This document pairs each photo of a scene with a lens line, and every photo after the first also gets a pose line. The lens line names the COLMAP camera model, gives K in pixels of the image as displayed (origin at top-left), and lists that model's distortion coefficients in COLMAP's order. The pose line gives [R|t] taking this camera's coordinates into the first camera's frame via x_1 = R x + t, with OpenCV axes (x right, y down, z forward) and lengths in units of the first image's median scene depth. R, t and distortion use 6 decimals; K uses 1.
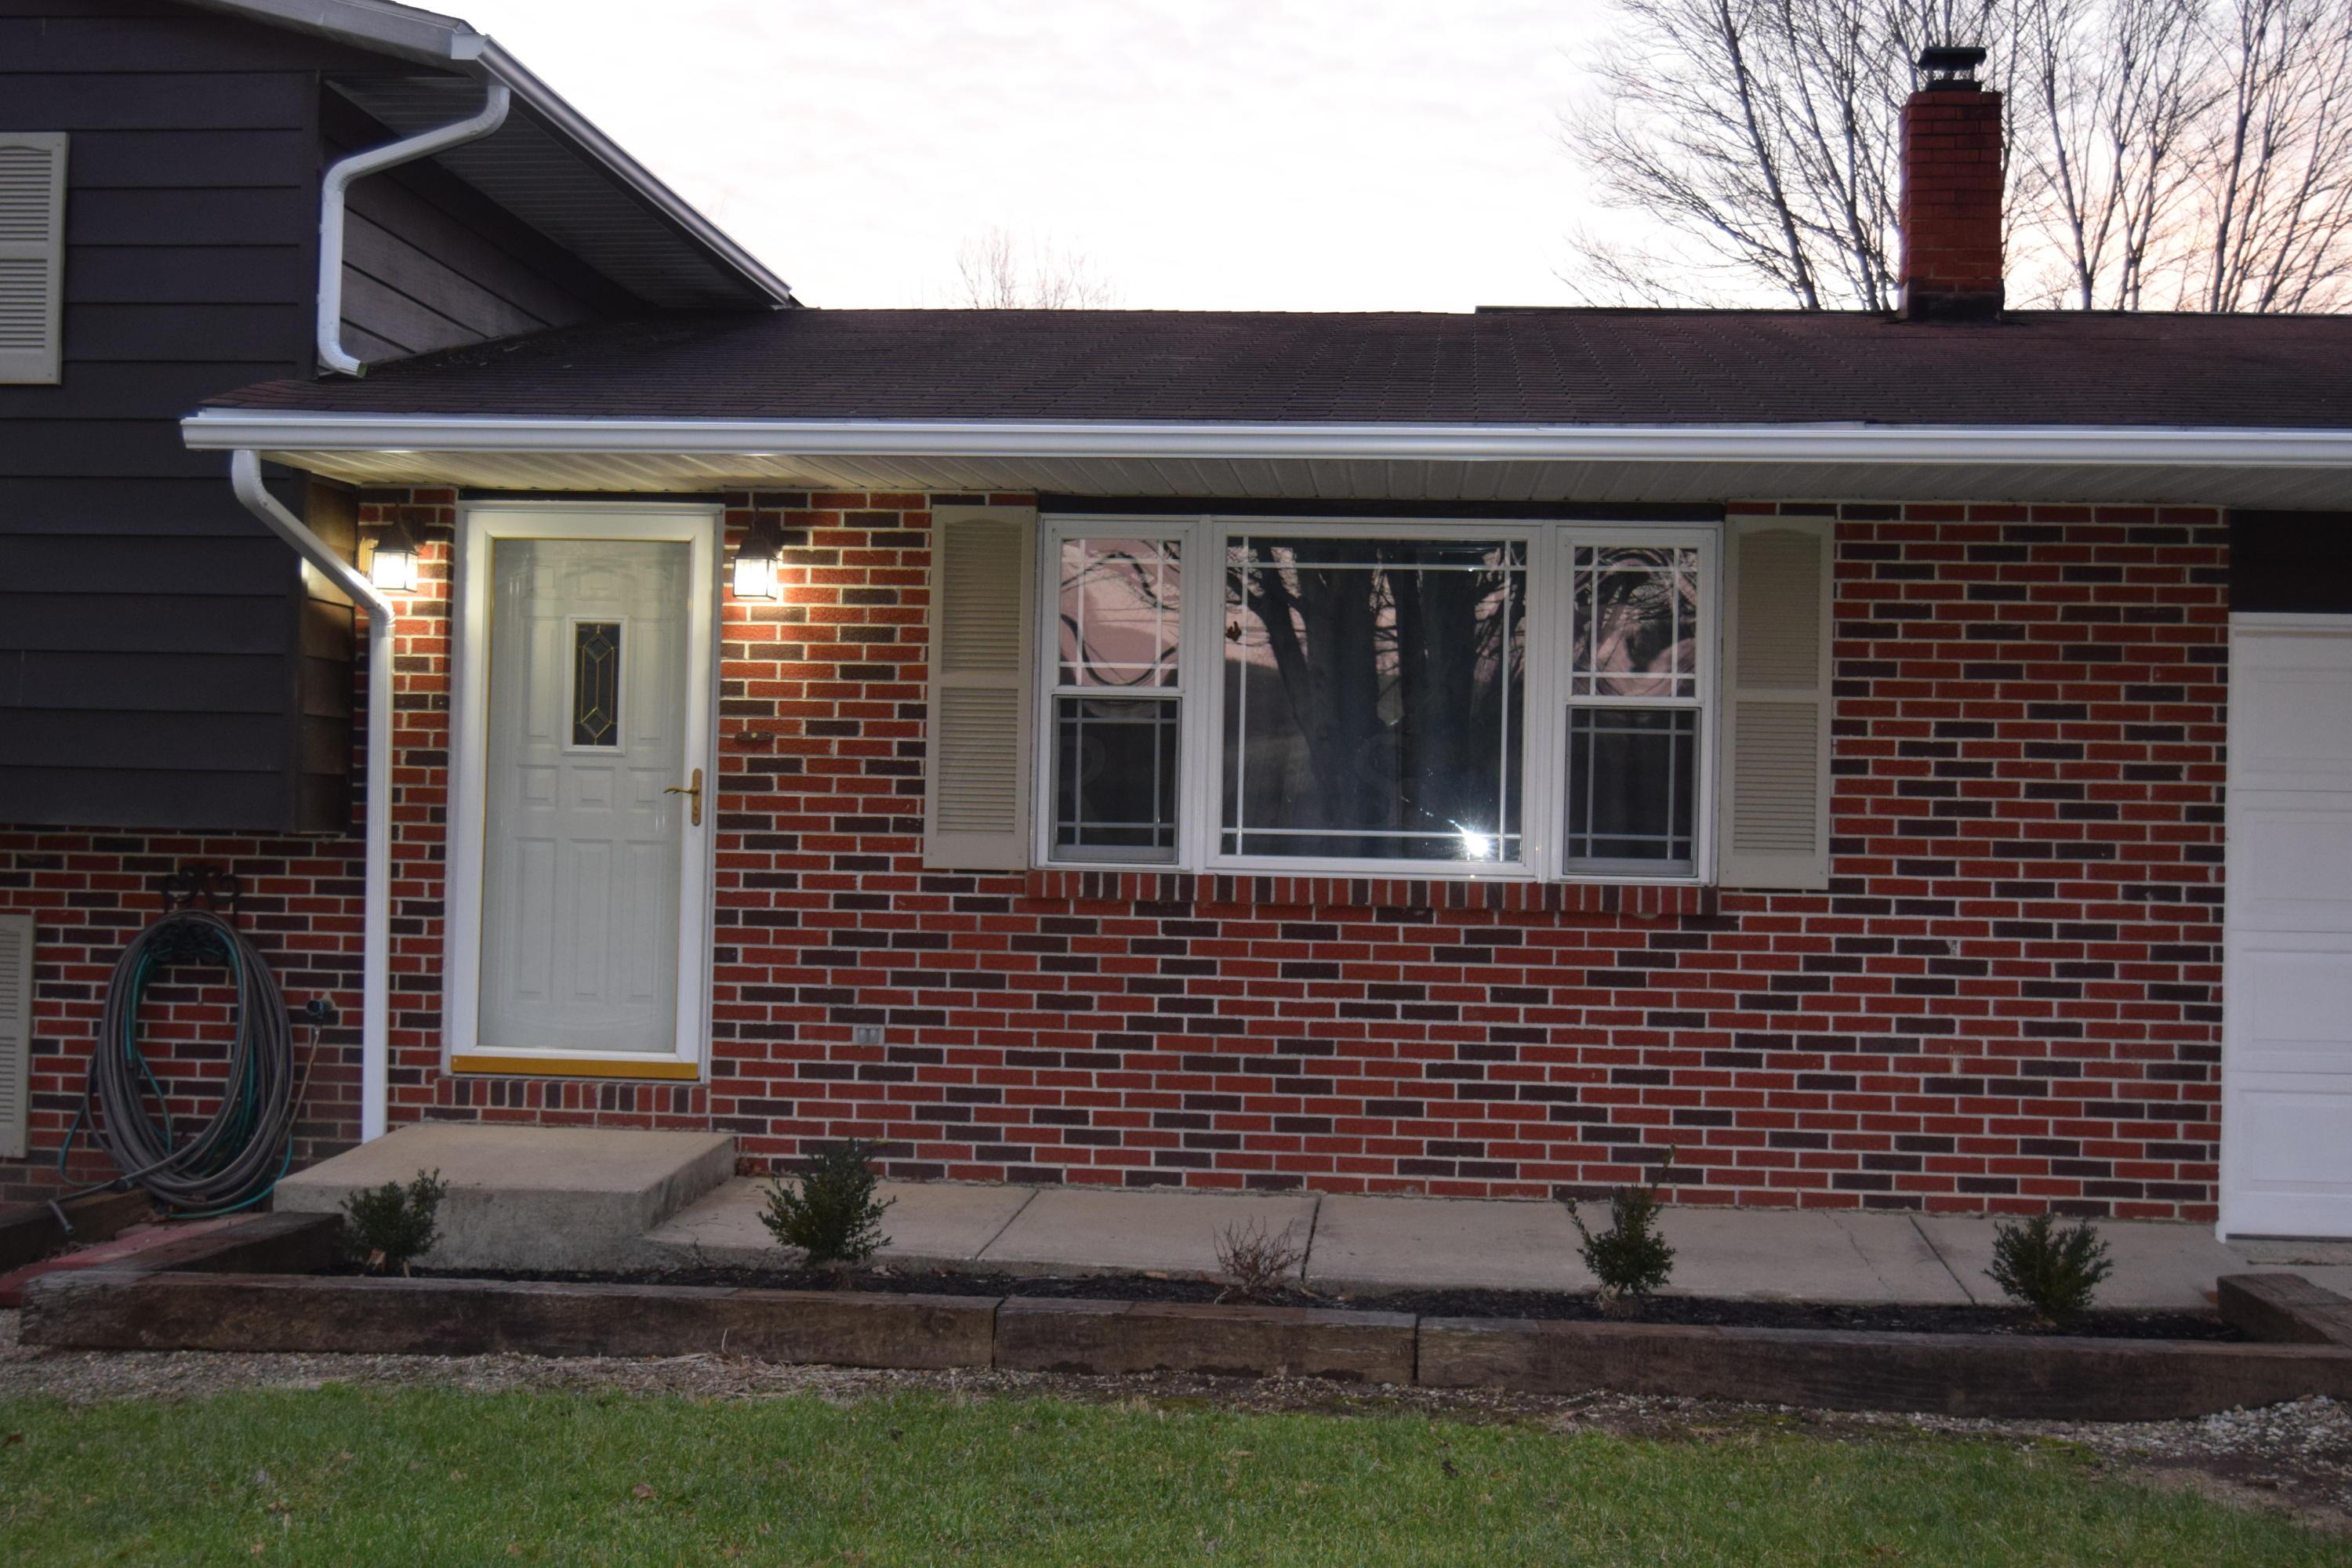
lens RADIAL K [[2852.7, 0, 1198.6], [0, 2852.7, 791.8], [0, 0, 1]] dist [-0.011840, -0.020404]
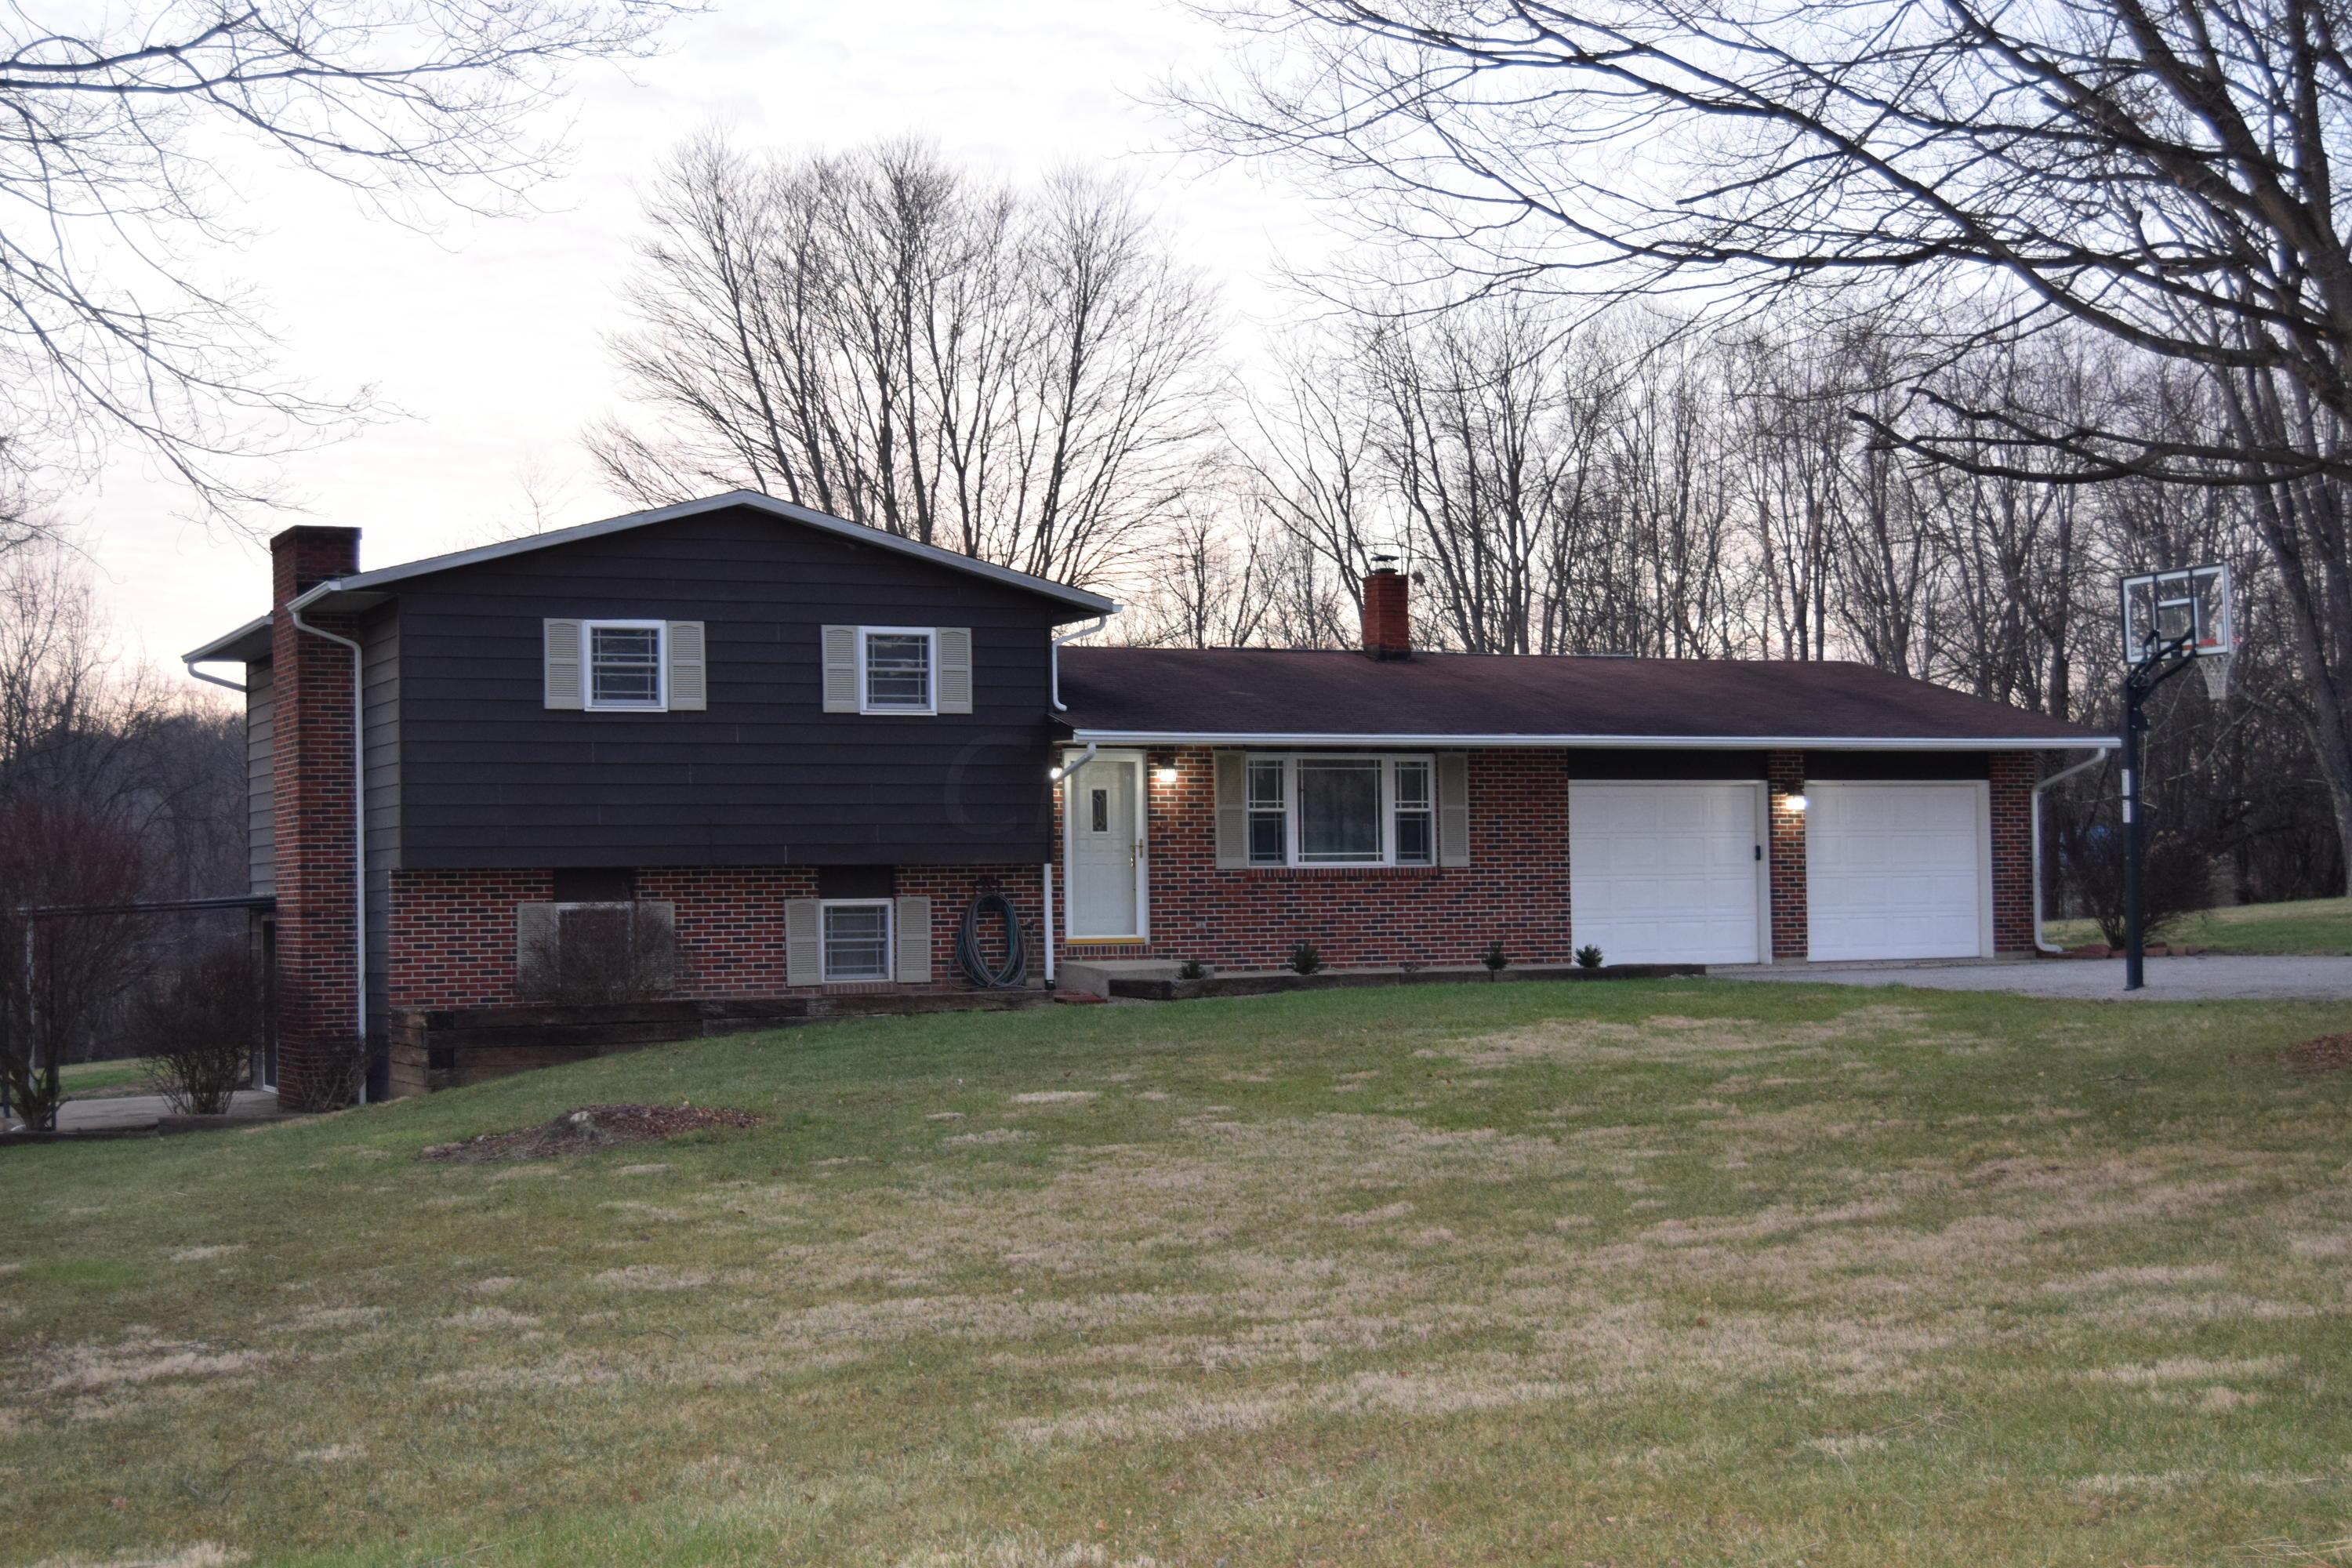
lens RADIAL K [[3343.1, 0, 1176.0], [0, 3343.1, 784.0], [0, 0, 1]] dist [0.008068, -0.005510]
pose [[0.858786, -0.016682, 0.512063, -1.944127], [0.026416, 0.999582, -0.011738, -0.023383], [-0.511653, 0.023607, 0.858868, -2.030283]]
